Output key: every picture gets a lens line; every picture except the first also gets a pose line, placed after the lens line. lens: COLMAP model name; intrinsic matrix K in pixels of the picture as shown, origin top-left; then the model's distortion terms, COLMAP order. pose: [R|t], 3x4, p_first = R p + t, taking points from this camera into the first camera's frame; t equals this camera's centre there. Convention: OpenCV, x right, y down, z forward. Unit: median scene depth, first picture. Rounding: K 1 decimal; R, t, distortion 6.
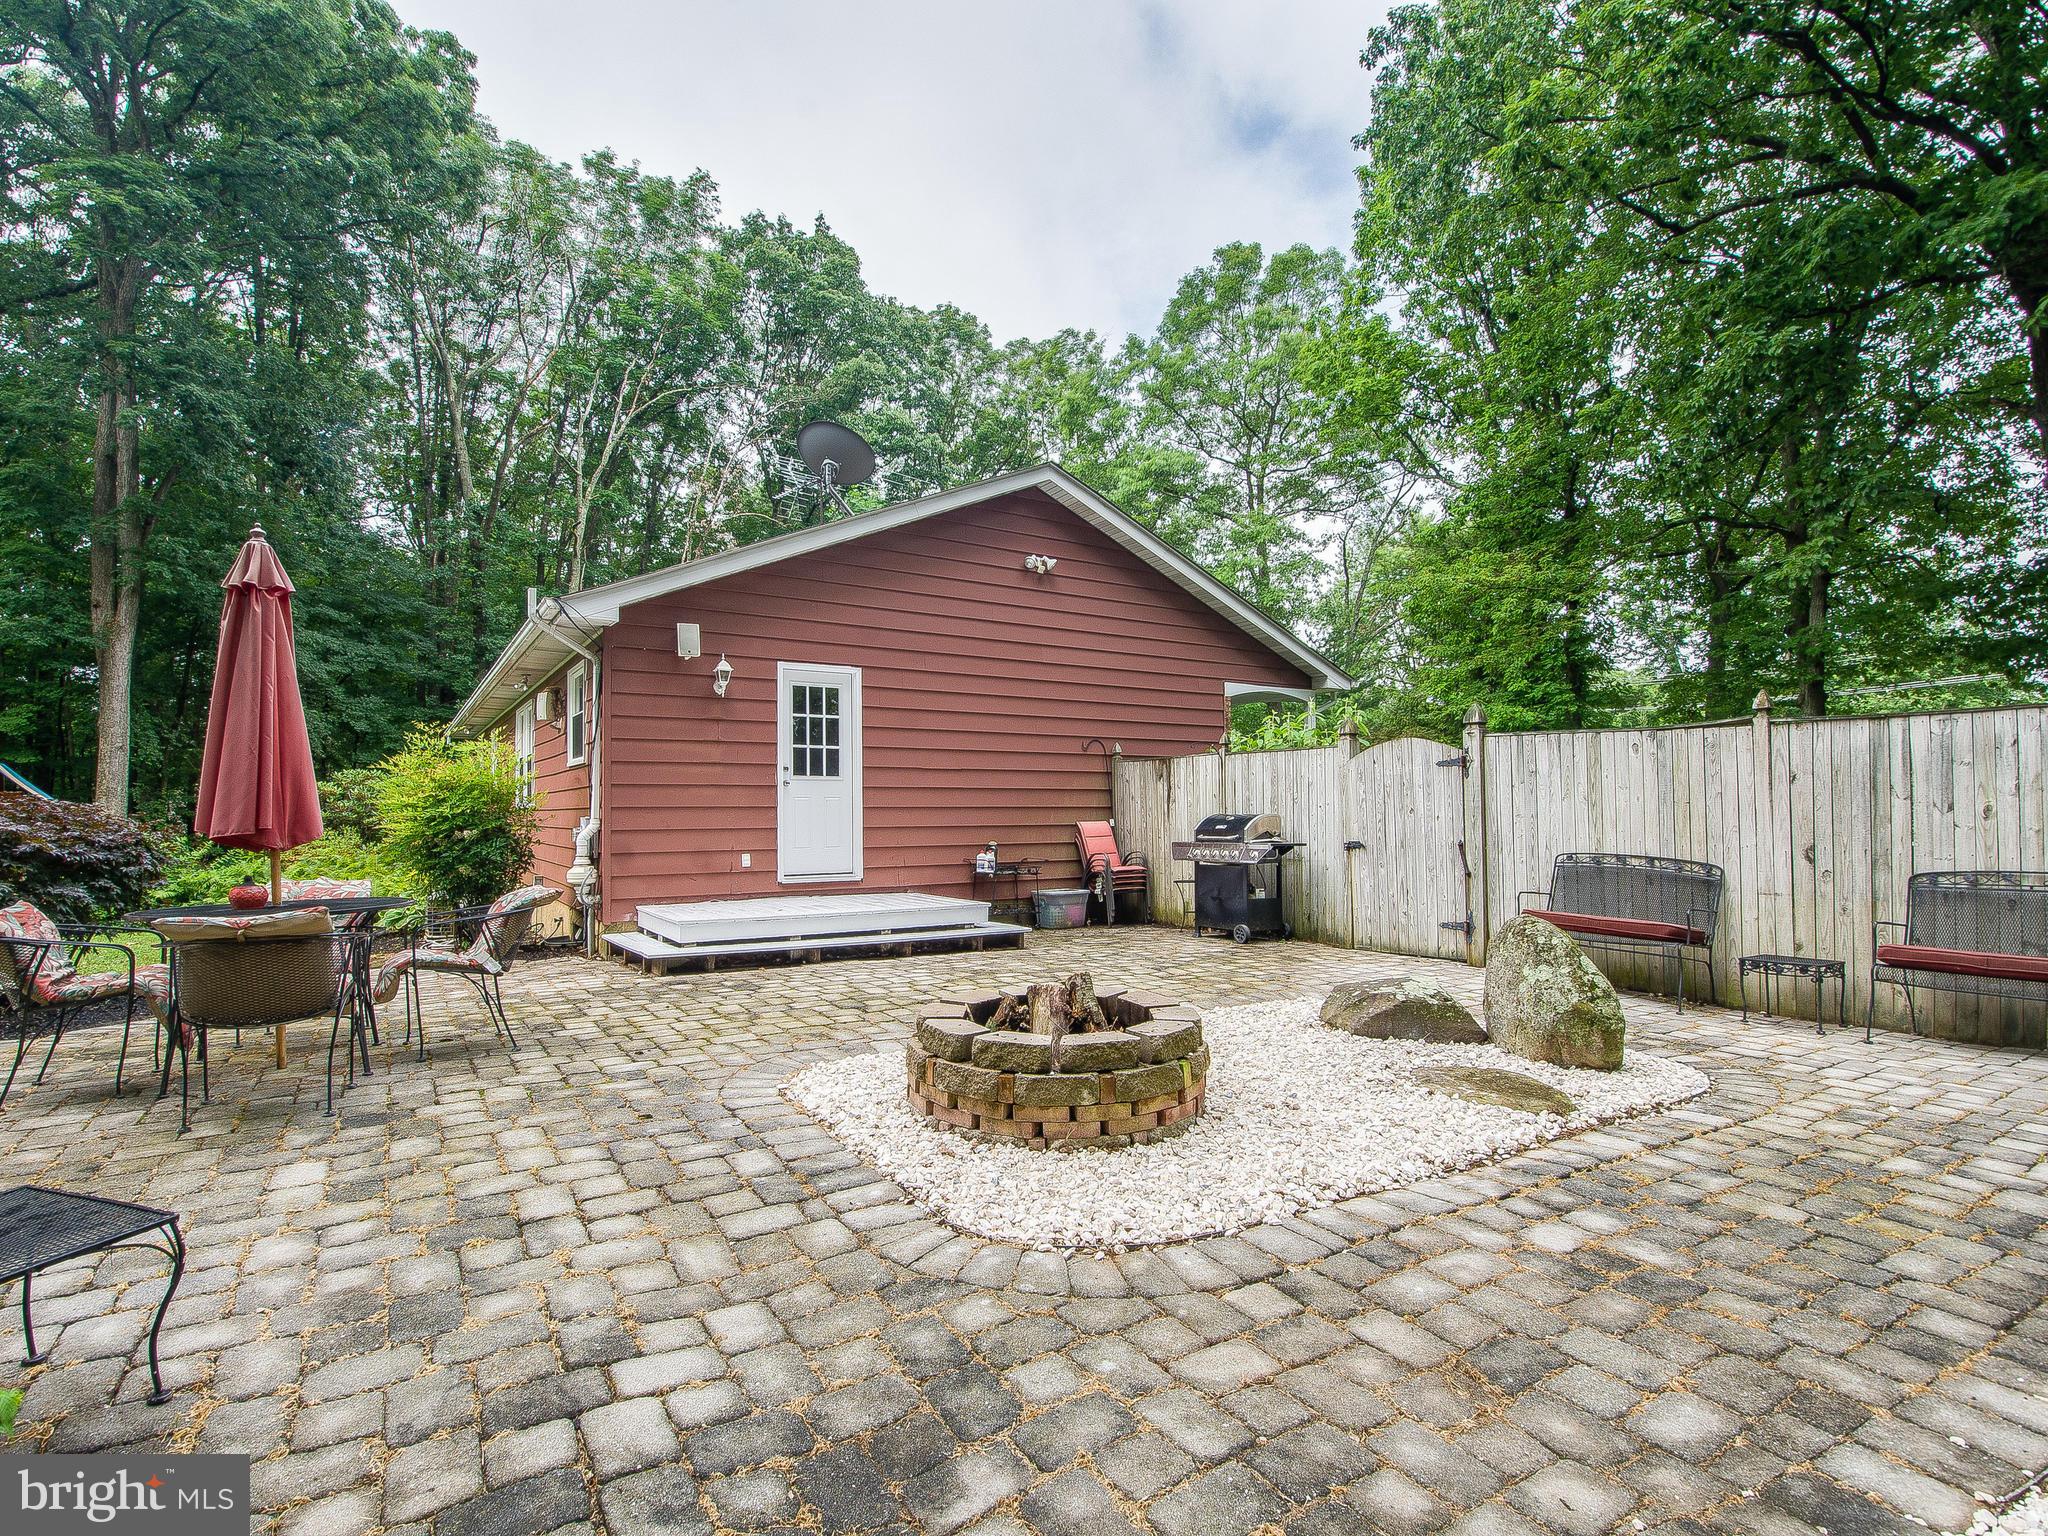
lens RADIAL K [[994.1, 0, 1005.7], [0, 994.1, 804.4], [0, 0, 1]] dist [0.025240, -0.025773]
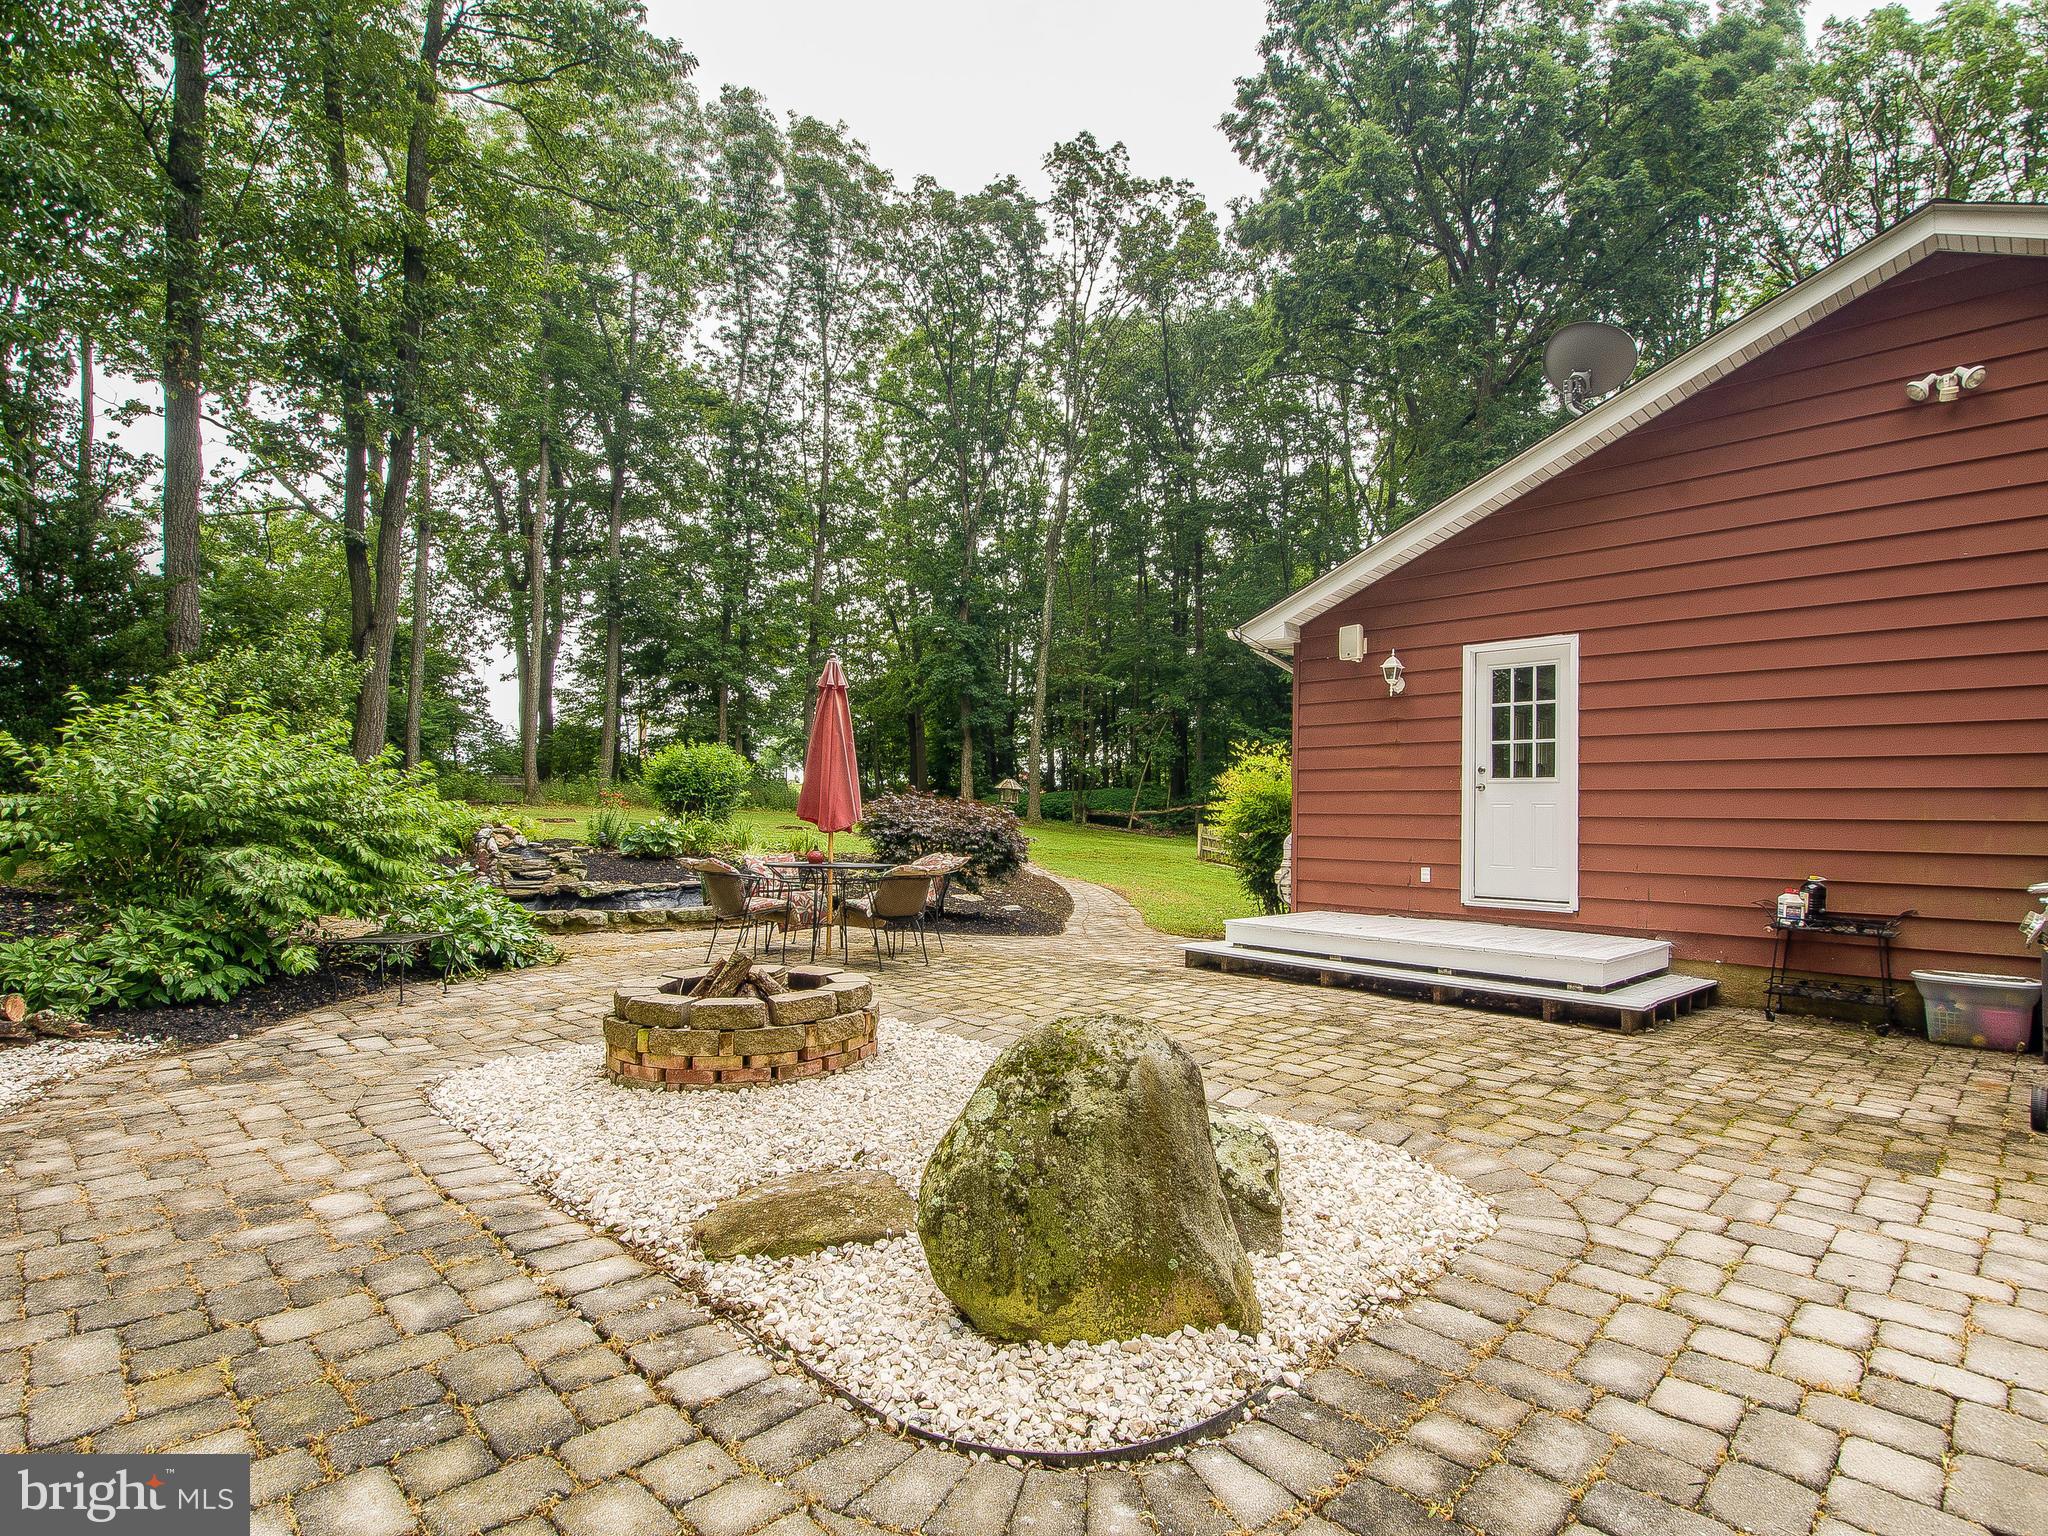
lens RADIAL K [[994.1, 0, 1005.7], [0, 994.1, 804.4], [0, 0, 1]] dist [0.025240, -0.025773]
pose [[0.250705, -0.004971, -0.968051, 1.045911], [-0.008822, 0.999934, -0.007419, 0.006005], [0.968023, 0.010400, 0.250645, 0.841329]]
